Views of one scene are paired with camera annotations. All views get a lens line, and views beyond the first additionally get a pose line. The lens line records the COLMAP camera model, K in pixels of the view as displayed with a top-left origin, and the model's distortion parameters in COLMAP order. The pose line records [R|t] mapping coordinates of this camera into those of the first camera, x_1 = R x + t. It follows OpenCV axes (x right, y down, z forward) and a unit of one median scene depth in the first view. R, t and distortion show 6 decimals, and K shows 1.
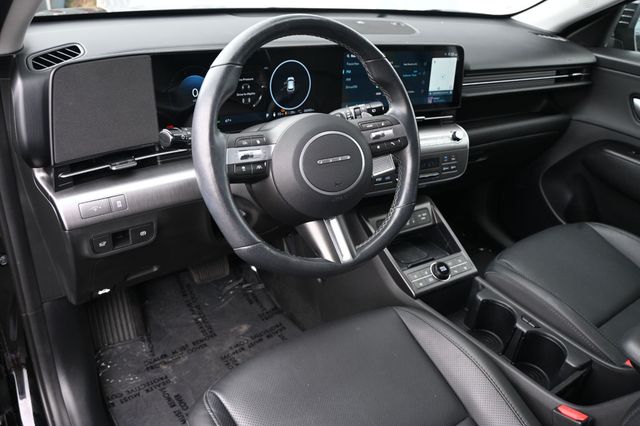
lens RADIAL K [[489.2, 0, 319.4], [0, 489.2, 213.3], [0, 0, 1]] dist [-0.022224, 0.000650]
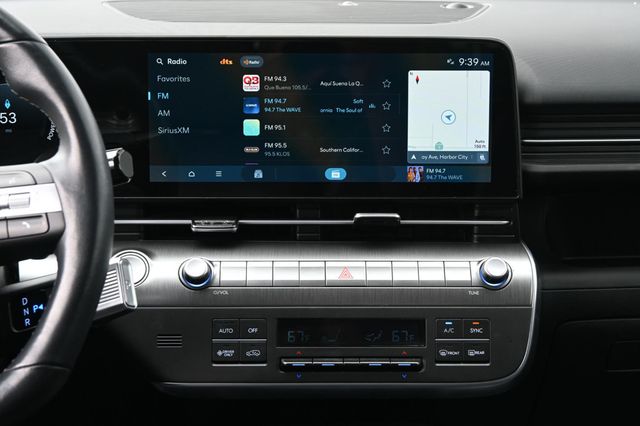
lens RADIAL K [[1302.2, 0, 322.6], [0, 1302.2, 212.5], [0, 0, 1]] dist [0.039225, 0.000000]
pose [[0.880473, 0.032875, -0.472956, 0.699661], [-0.160936, 0.959082, -0.232941, 0.057104], [0.445946, 0.281214, 0.849736, 0.090702]]
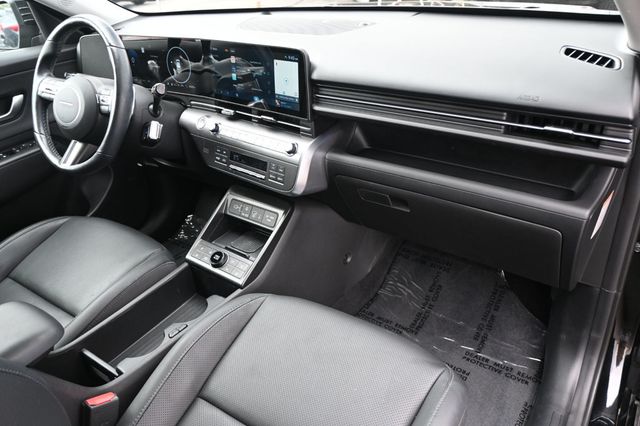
lens RADIAL K [[478.5, 0, 320.8], [0, 478.5, 212.5], [0, 0, 1]] dist [-0.009160, 0.002460]
pose [[0.331416, 0.371039, -0.867464, 1.232132], [-0.353209, 0.901358, 0.250592, -0.323576], [0.874875, 0.223345, 0.429779, 0.760480]]
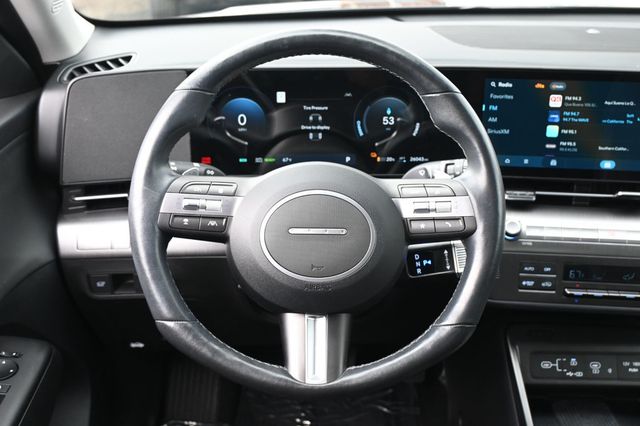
lens RADIAL K [[722.9, 0, 319.6], [0, 722.9, 210.2], [0, 0, 1]] dist [0.002464, 0.000000]
pose [[0.823748, 0.152966, -0.545931, 0.387549], [-0.212330, 0.976072, -0.046894, -0.061096], [0.525695, 0.154546, 0.836517, 0.095883]]
